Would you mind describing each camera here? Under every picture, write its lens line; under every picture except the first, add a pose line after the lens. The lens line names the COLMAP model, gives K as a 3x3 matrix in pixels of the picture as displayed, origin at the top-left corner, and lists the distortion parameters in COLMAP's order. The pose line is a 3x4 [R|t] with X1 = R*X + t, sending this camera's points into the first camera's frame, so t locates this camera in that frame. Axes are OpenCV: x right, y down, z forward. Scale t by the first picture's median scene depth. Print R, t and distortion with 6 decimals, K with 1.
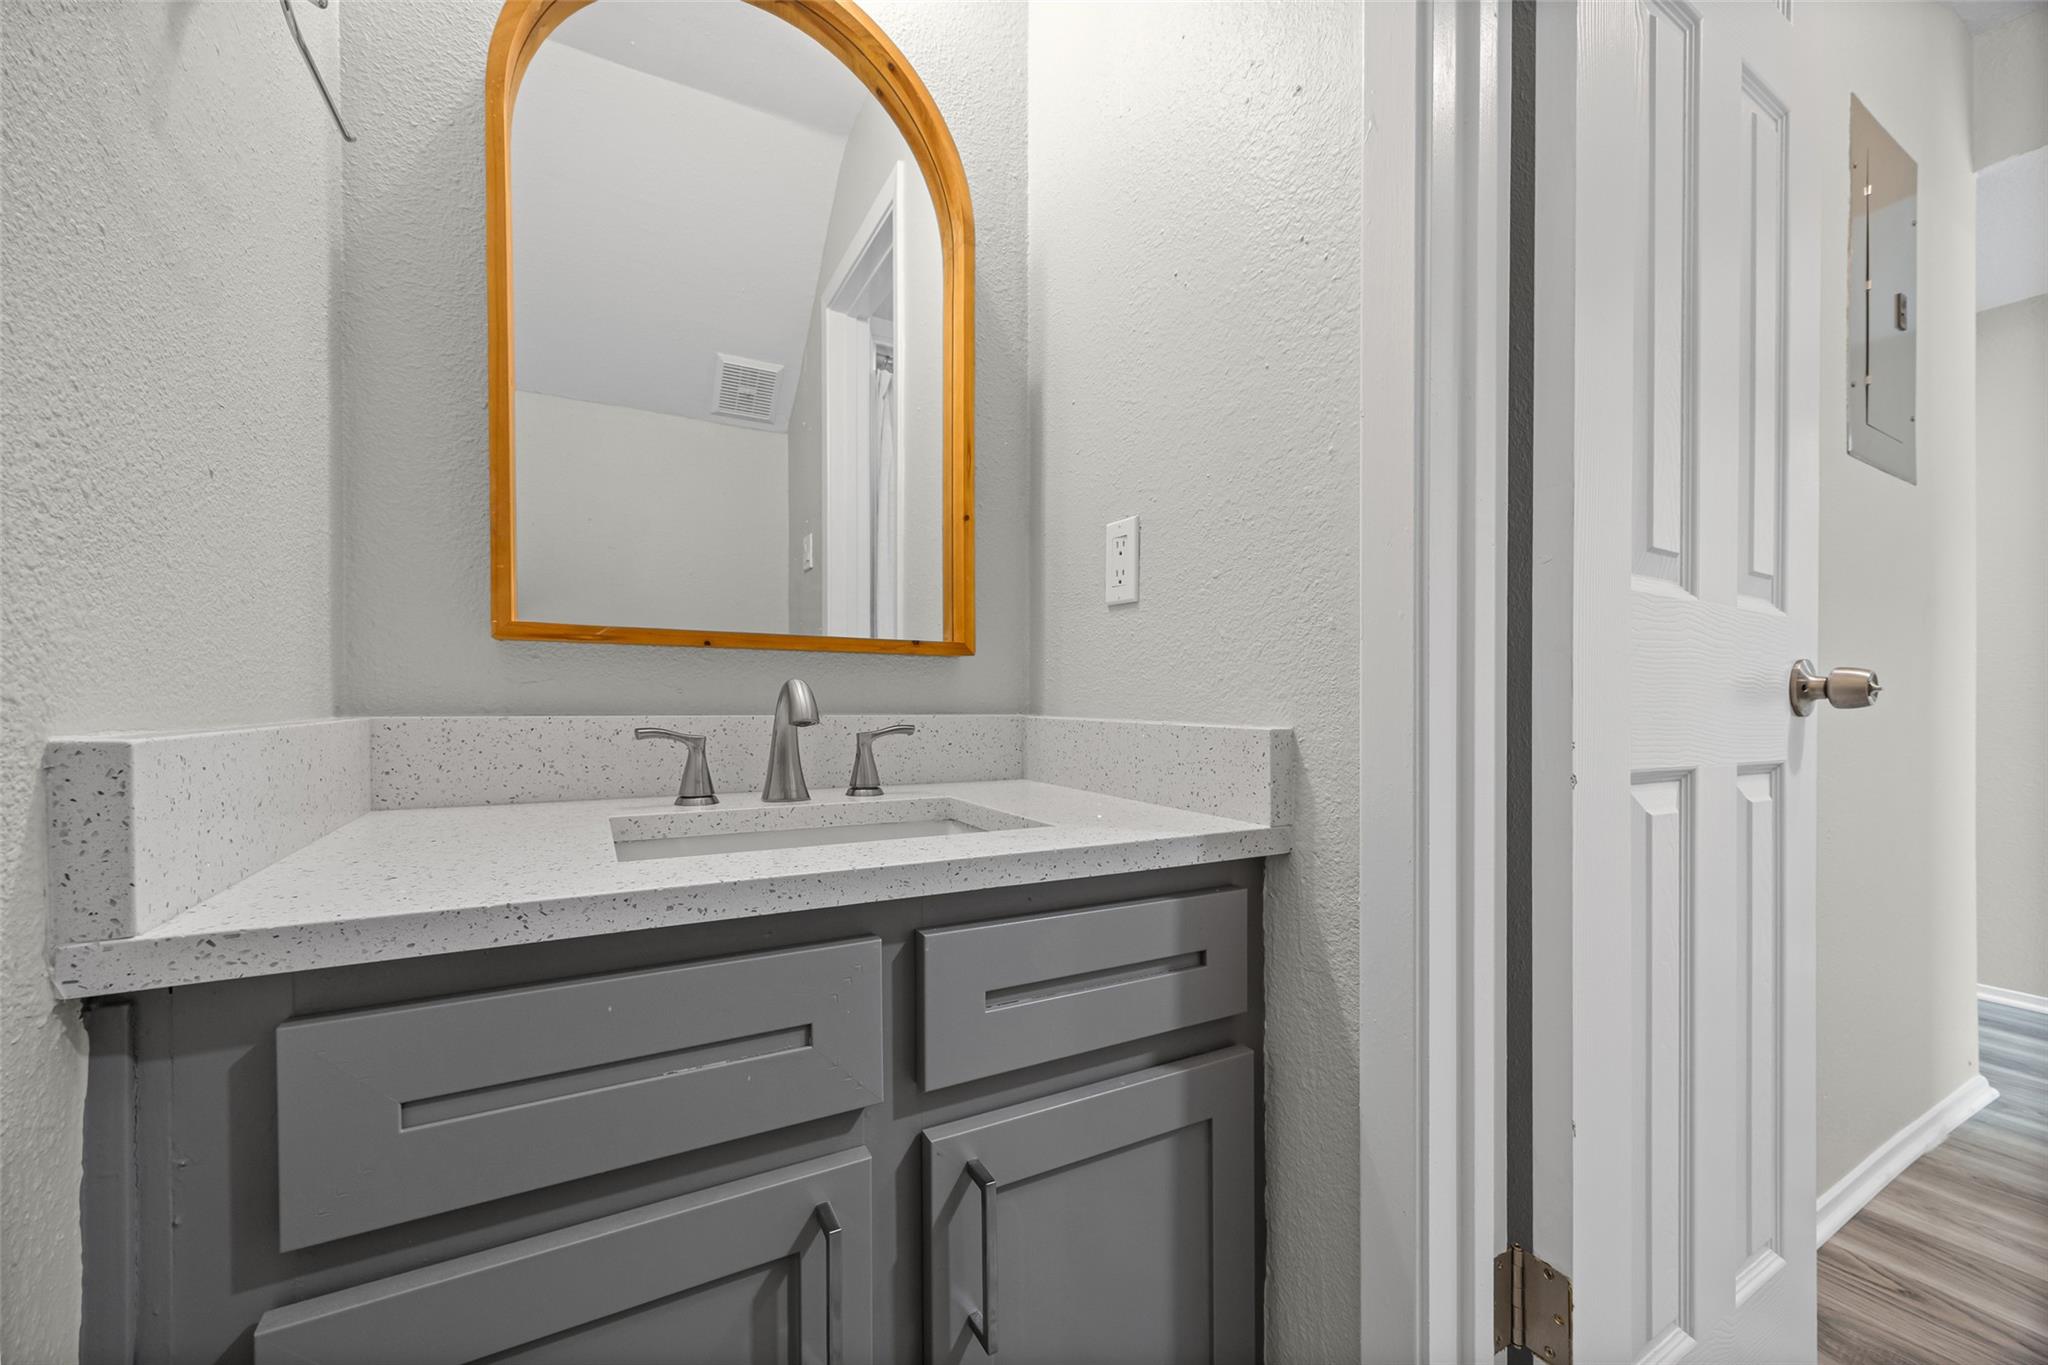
lens RADIAL K [[806.4, 0, 1029.4], [0, 806.4, 703.7], [0, 0, 1]] dist [0.000144, 0.006387]
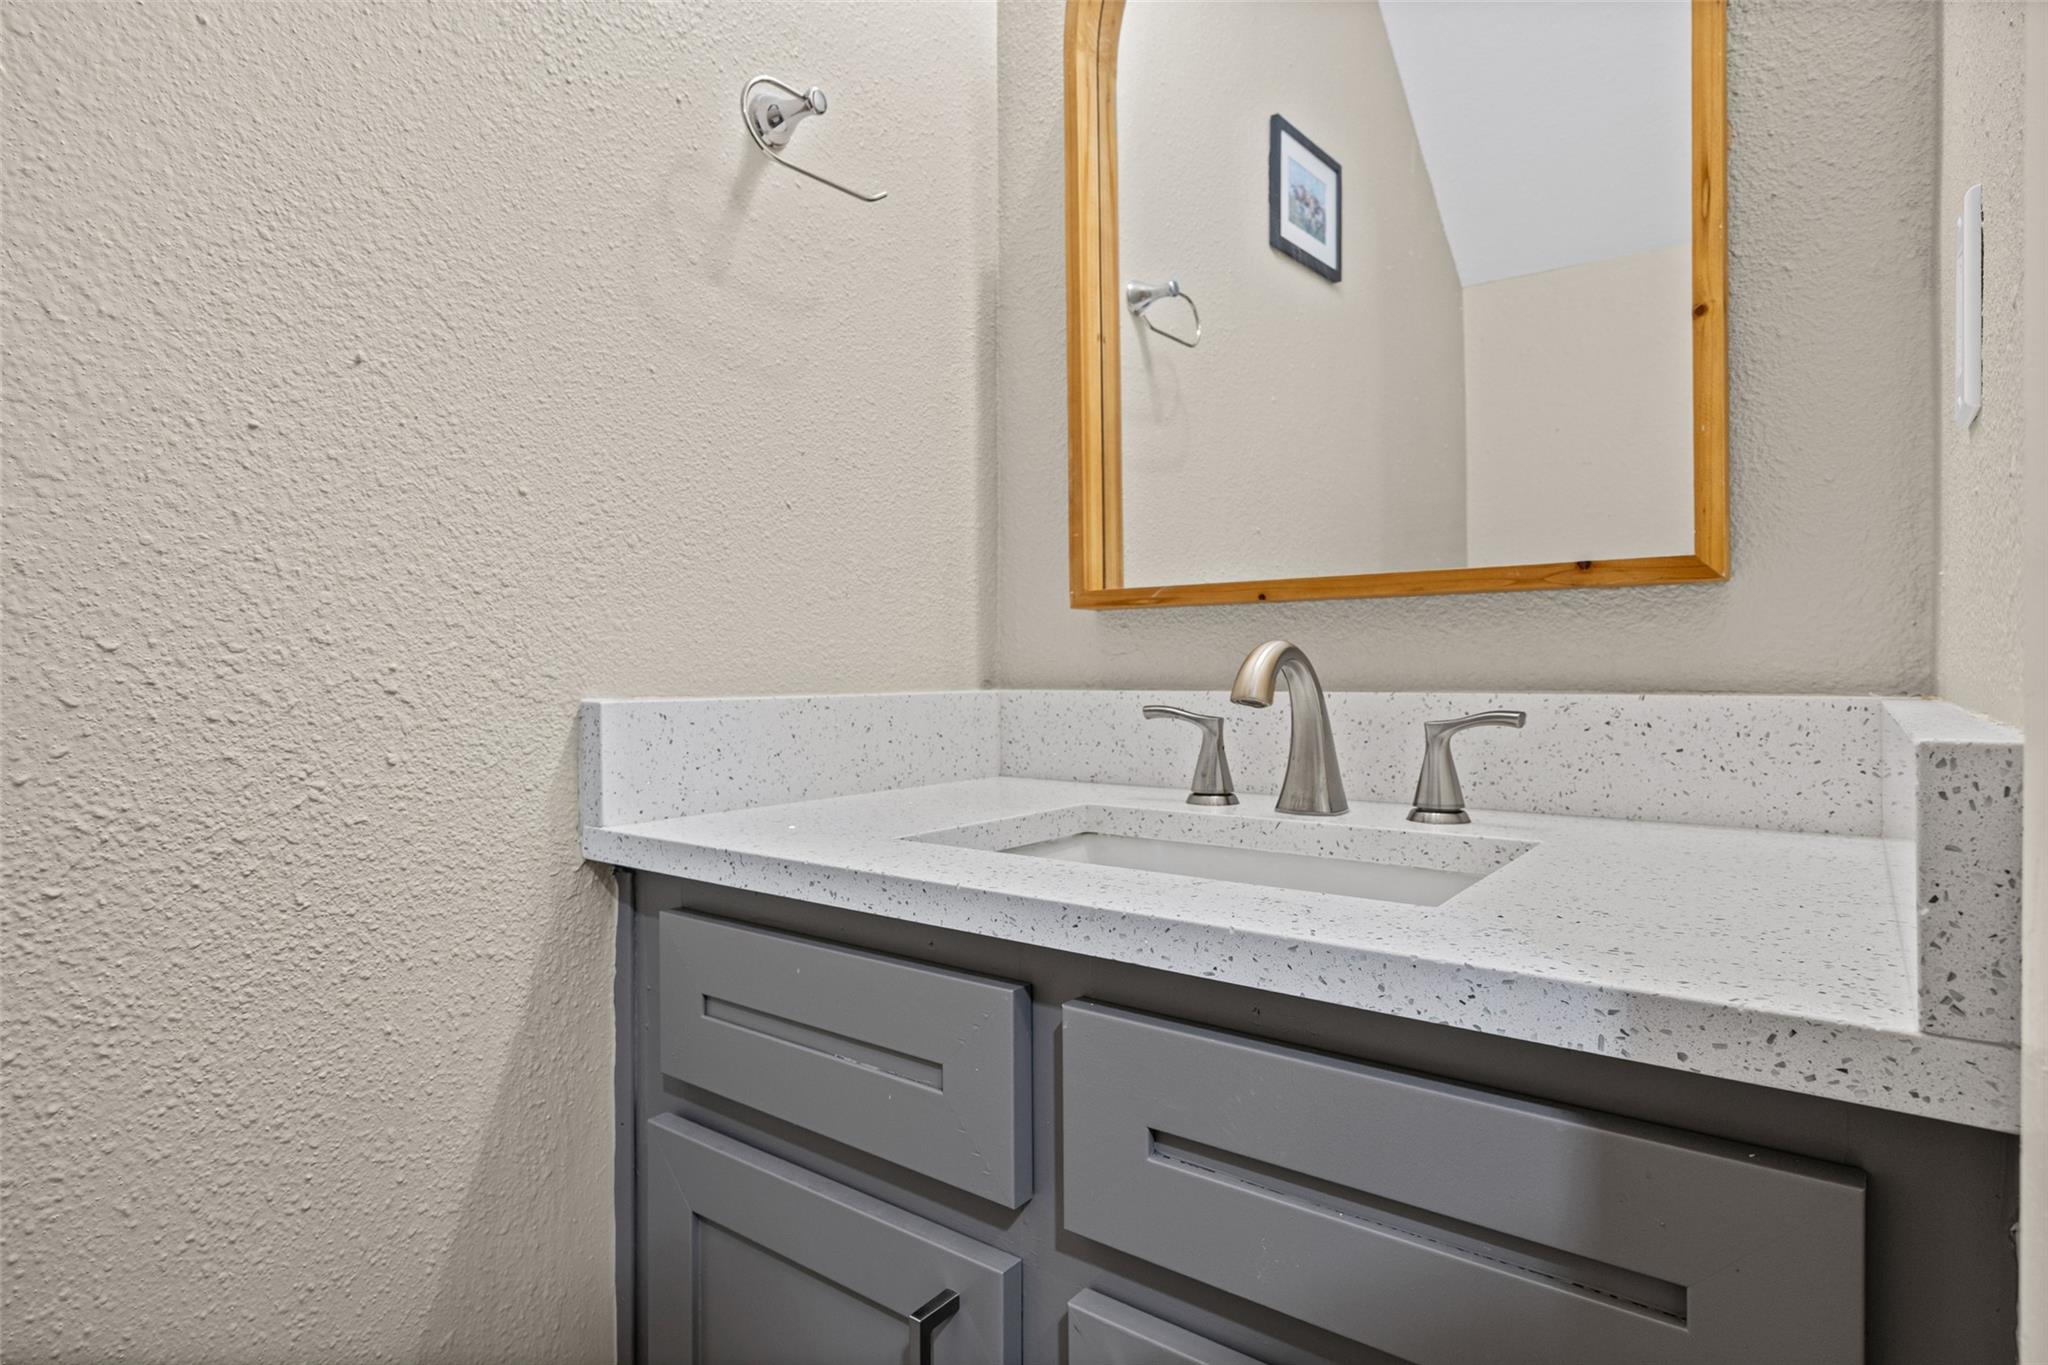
lens RADIAL K [[1110.5, 0, 1024.0], [0, 1110.5, 682.5], [0, 0, 1]] dist [0.003587, 0.000558]
pose [[0.374810, -0.000019, -0.927102, 0.572728], [0.004112, 0.999990, 0.001642, 0.003920], [0.927093, -0.004428, 0.374806, 0.461689]]
